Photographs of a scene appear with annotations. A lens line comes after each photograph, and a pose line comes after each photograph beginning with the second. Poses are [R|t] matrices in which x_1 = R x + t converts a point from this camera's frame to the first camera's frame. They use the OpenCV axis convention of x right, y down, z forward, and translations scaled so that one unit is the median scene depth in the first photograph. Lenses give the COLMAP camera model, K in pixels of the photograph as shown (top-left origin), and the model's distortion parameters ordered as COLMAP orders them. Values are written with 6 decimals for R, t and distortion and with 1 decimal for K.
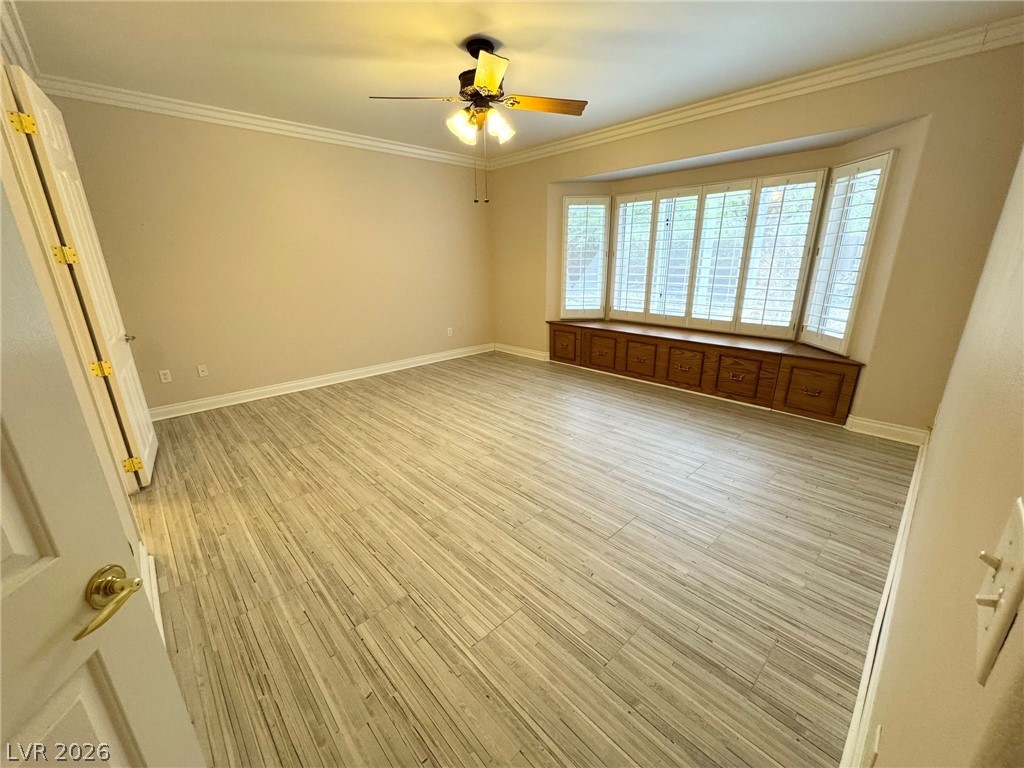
lens RADIAL K [[409.1, 0, 509.1], [0, 409.1, 381.4], [0, 0, 1]] dist [-0.001056, -0.000045]
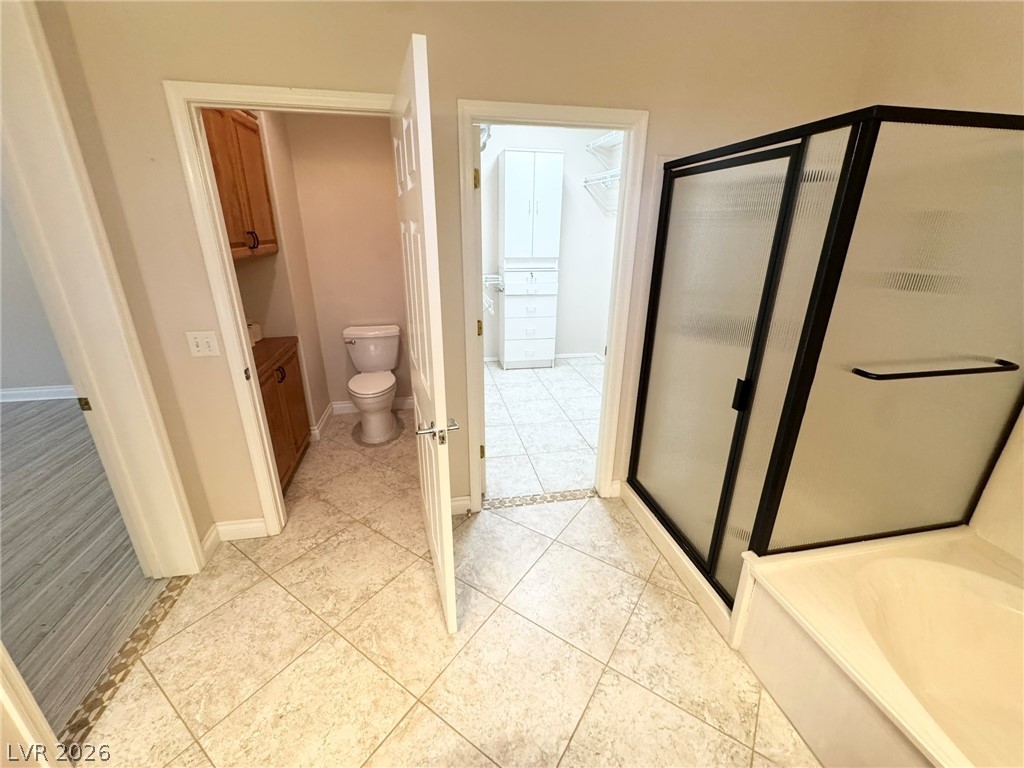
lens RADIAL K [[409.1, 0, 508.1], [0, 409.1, 387.6], [0, 0, 1]] dist [-0.001056, -0.000045]
pose [[-0.849521, -0.182179, 0.495101, -2.263566], [0.161030, 0.804149, 0.572201, -0.372471], [-0.502378, 0.565823, -0.653805, 1.098150]]
